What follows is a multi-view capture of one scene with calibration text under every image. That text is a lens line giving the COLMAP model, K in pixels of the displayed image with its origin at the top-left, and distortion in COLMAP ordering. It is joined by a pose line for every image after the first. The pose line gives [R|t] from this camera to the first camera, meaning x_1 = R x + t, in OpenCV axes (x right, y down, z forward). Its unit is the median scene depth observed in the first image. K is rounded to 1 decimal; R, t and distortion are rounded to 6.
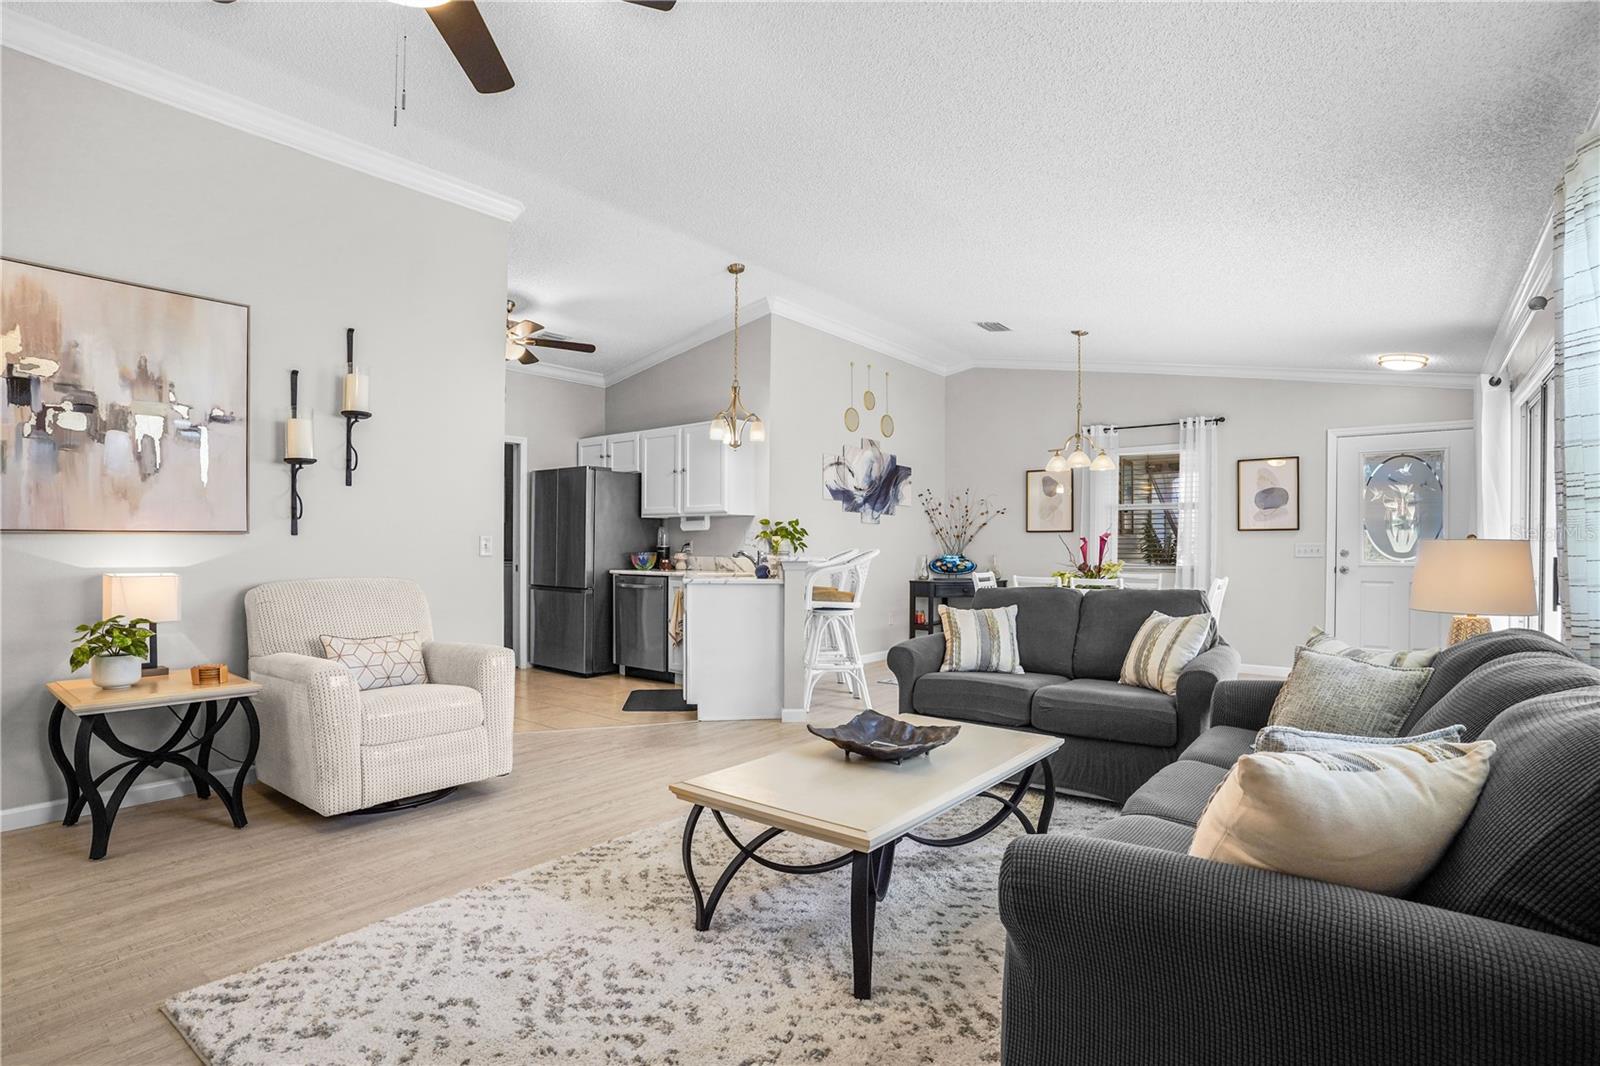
lens RADIAL K [[788.7, 0, 803.9], [0, 788.7, 562.0], [0, 0, 1]] dist [-0.072262, 0.028760]
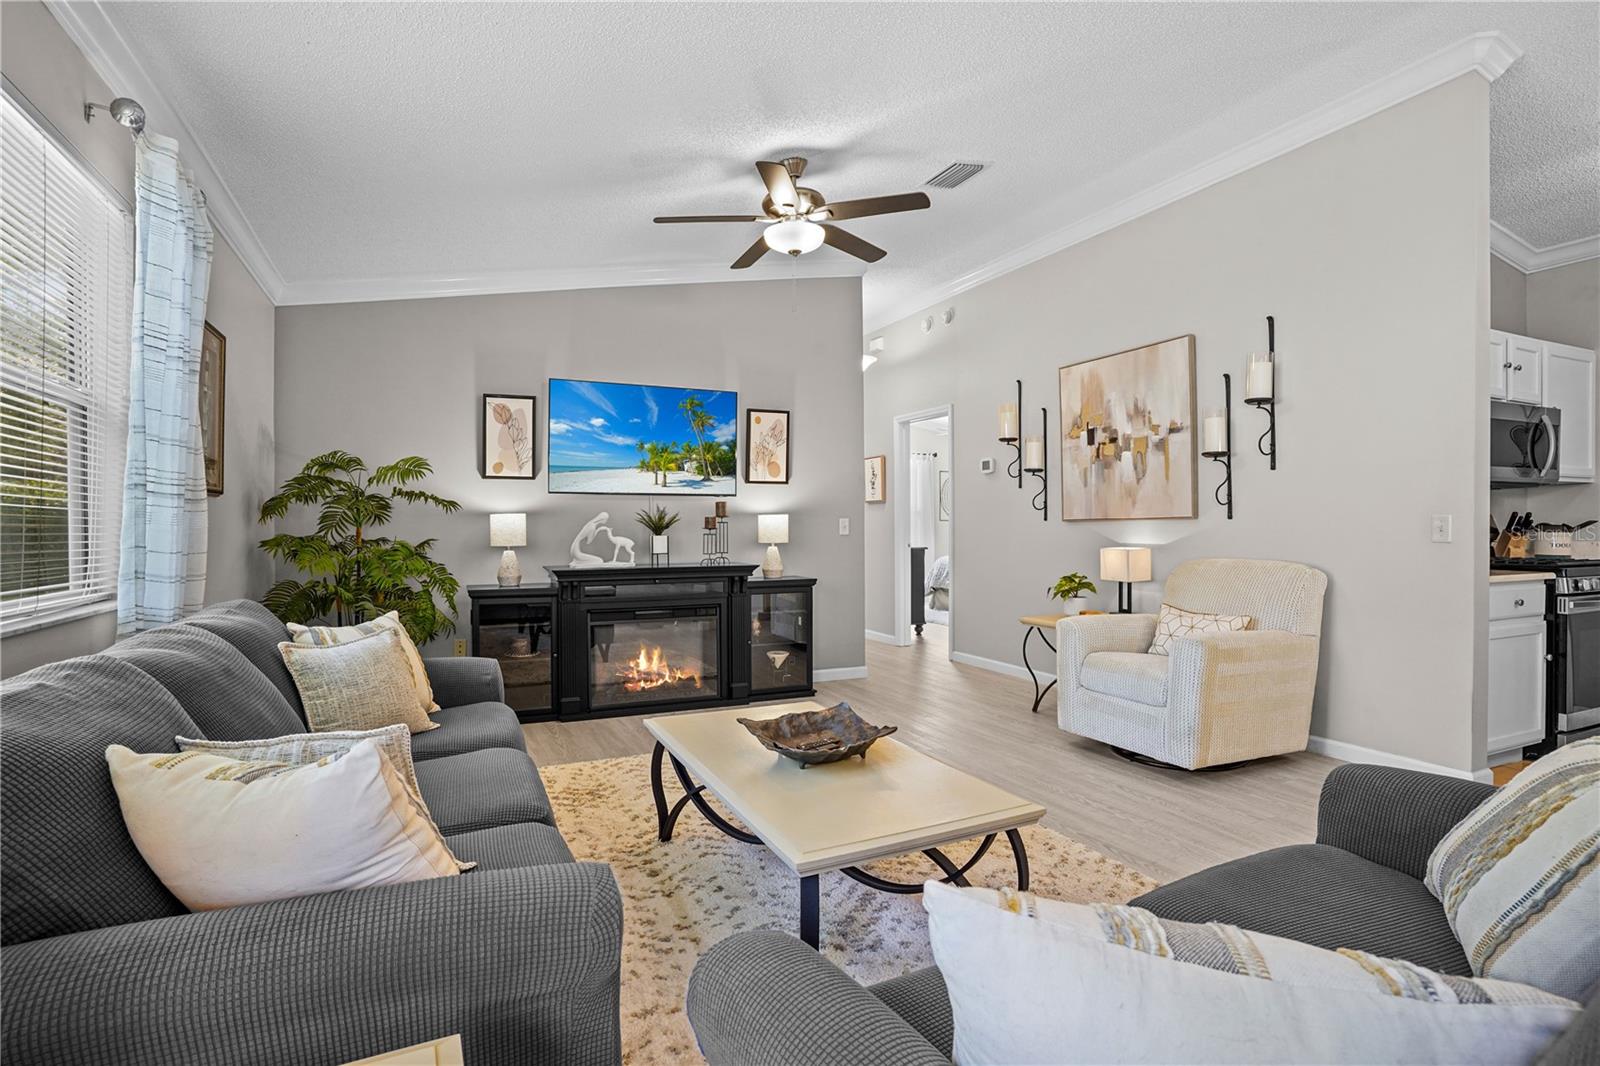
lens RADIAL K [[788.7, 0, 795.4], [0, 788.7, 533.7], [0, 0, 1]] dist [-0.072262, 0.028760]
pose [[-0.458149, 0.004035, -0.888866, 0.340613], [-0.017459, 0.999756, 0.013537, -0.009451], [0.888704, 0.021721, -0.457966, 0.507367]]
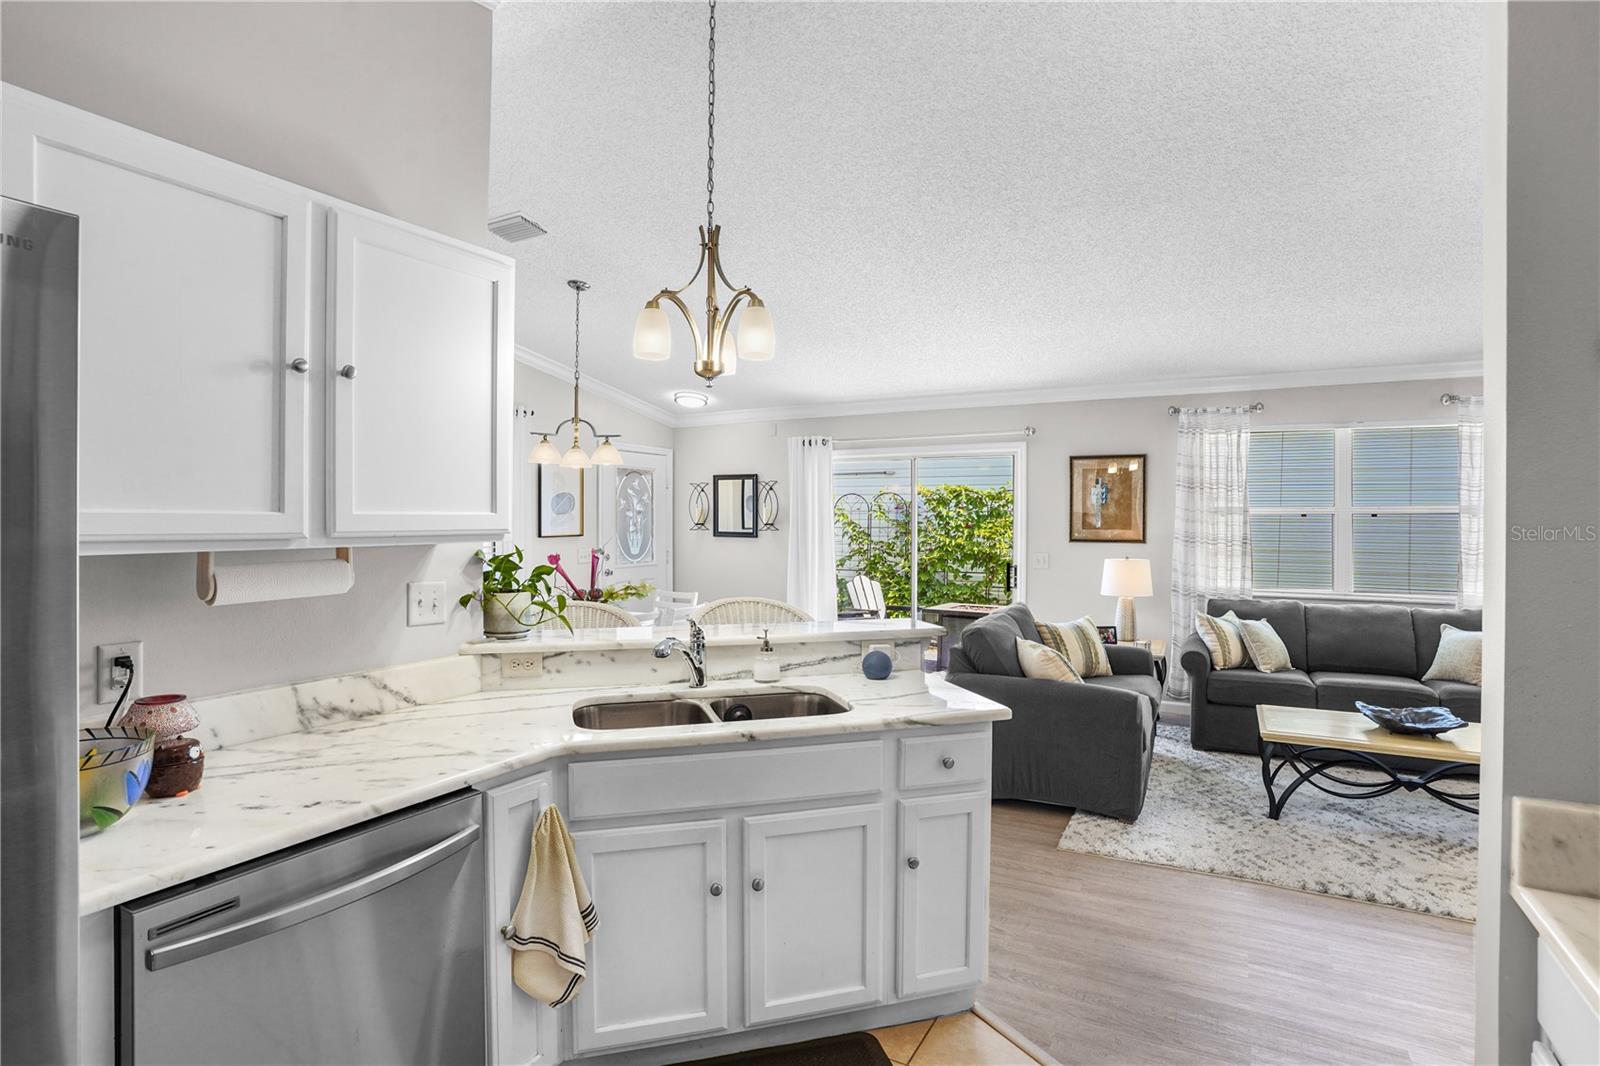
lens RADIAL K [[788.7, 0, 795.6], [0, 788.7, 525.4], [0, 0, 1]] dist [-0.072262, 0.028760]
pose [[-0.146504, -0.013115, 0.989123, -0.408025], [0.015867, 0.999752, 0.015606, -0.064822], [-0.989083, 0.017980, -0.146259, 0.847930]]
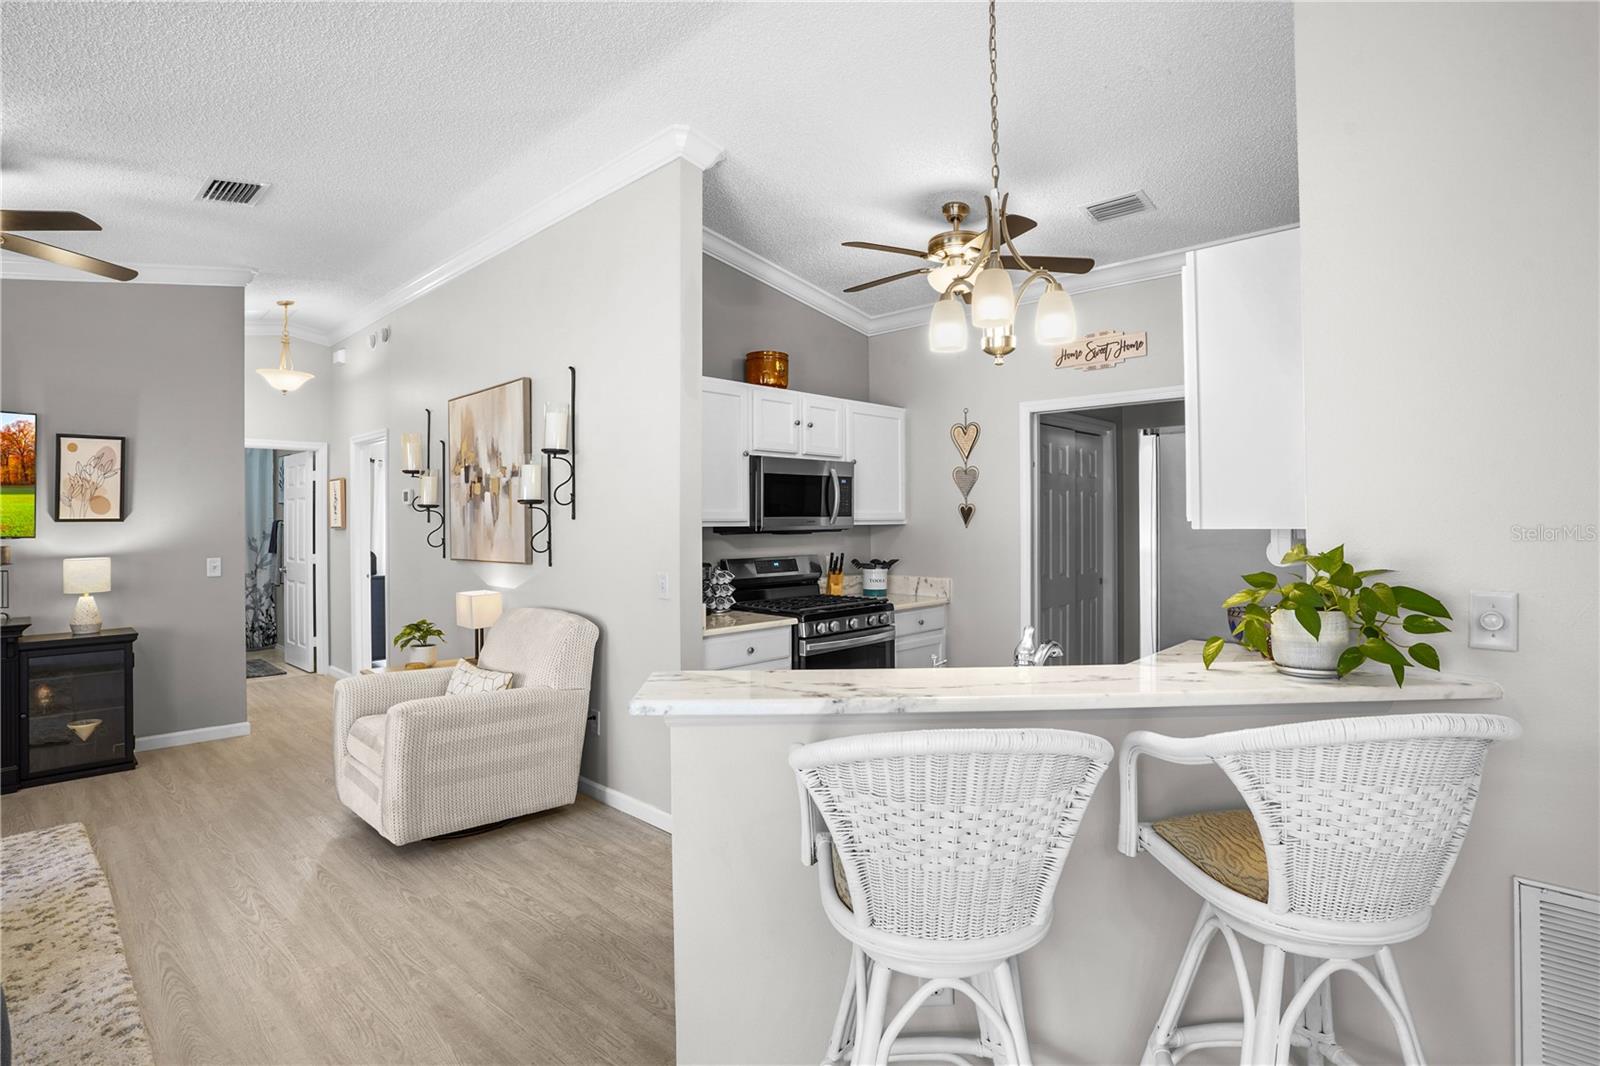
lens RADIAL K [[788.7, 0, 804.1], [0, 788.7, 518.0], [0, 0, 1]] dist [-0.072262, 0.028760]
pose [[-0.096959, -0.007201, -0.995262, 0.236058], [-0.013919, 0.999886, -0.005879, -0.055749], [0.995191, 0.013283, -0.097048, 0.789168]]
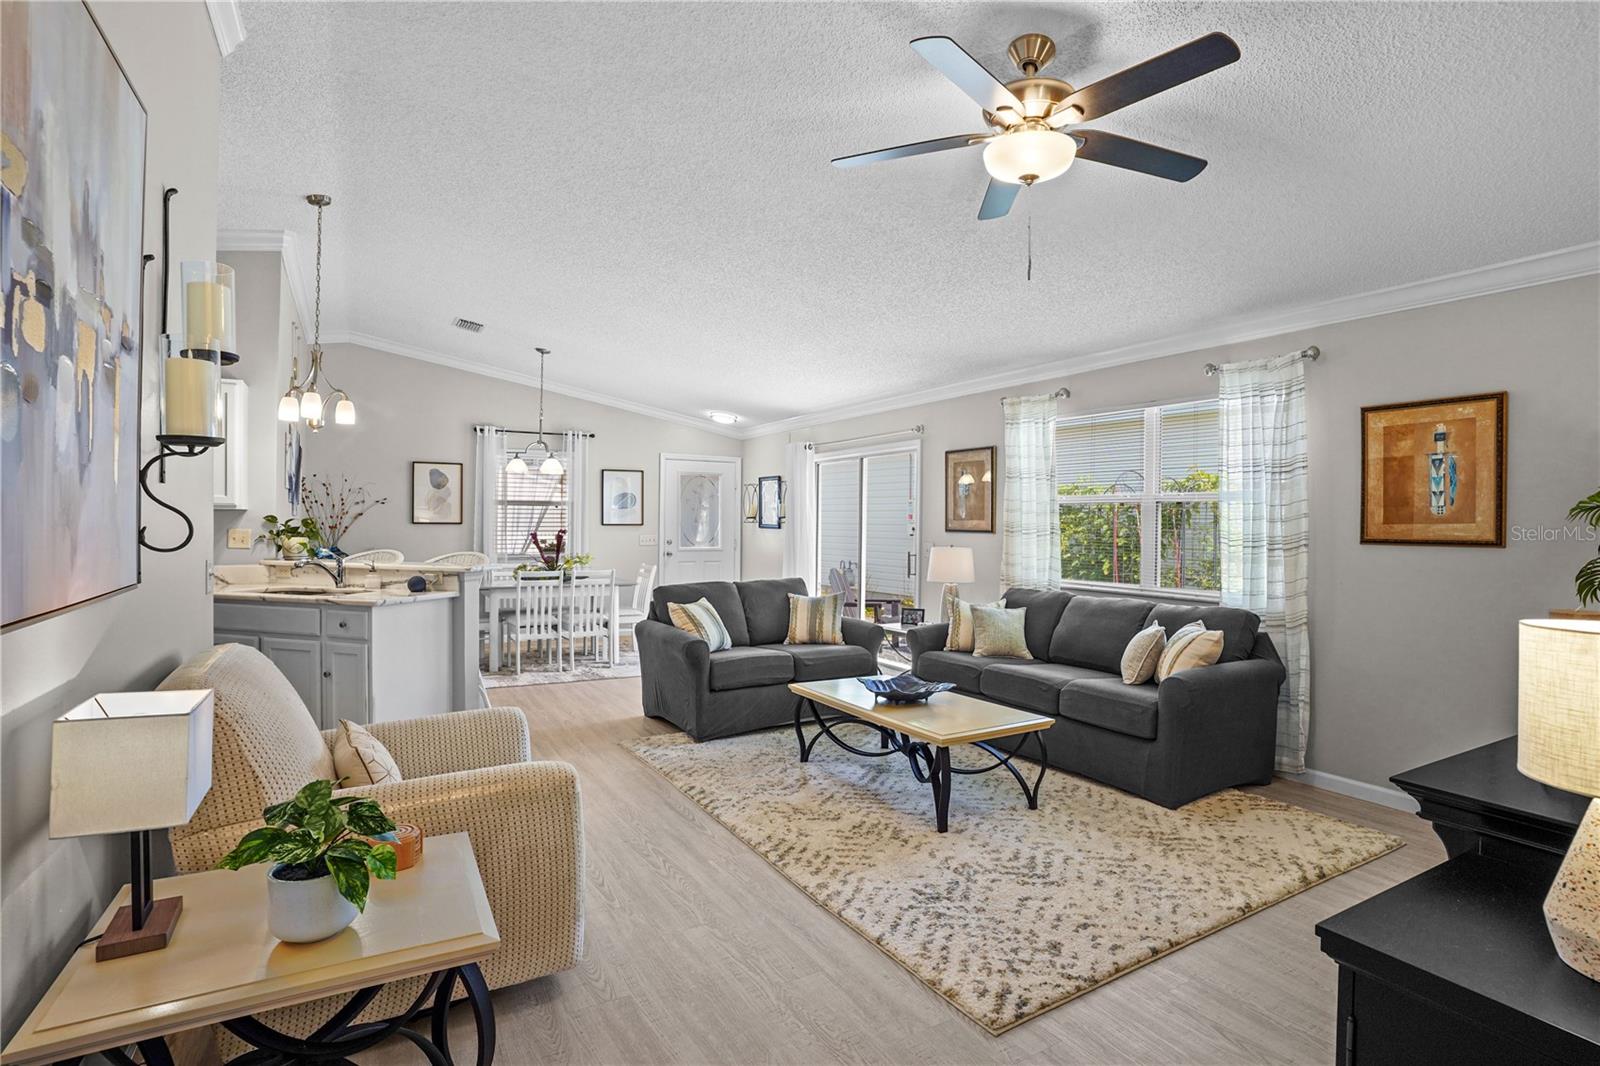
lens RADIAL K [[788.7, 0, 794.6], [0, 788.7, 525.6], [0, 0, 1]] dist [-0.072262, 0.028760]
pose [[0.382368, -0.003537, 0.924003, -0.514697], [0.009221, 0.999957, 0.000012, -0.036936], [-0.923964, 0.008516, 0.382385, 0.218685]]
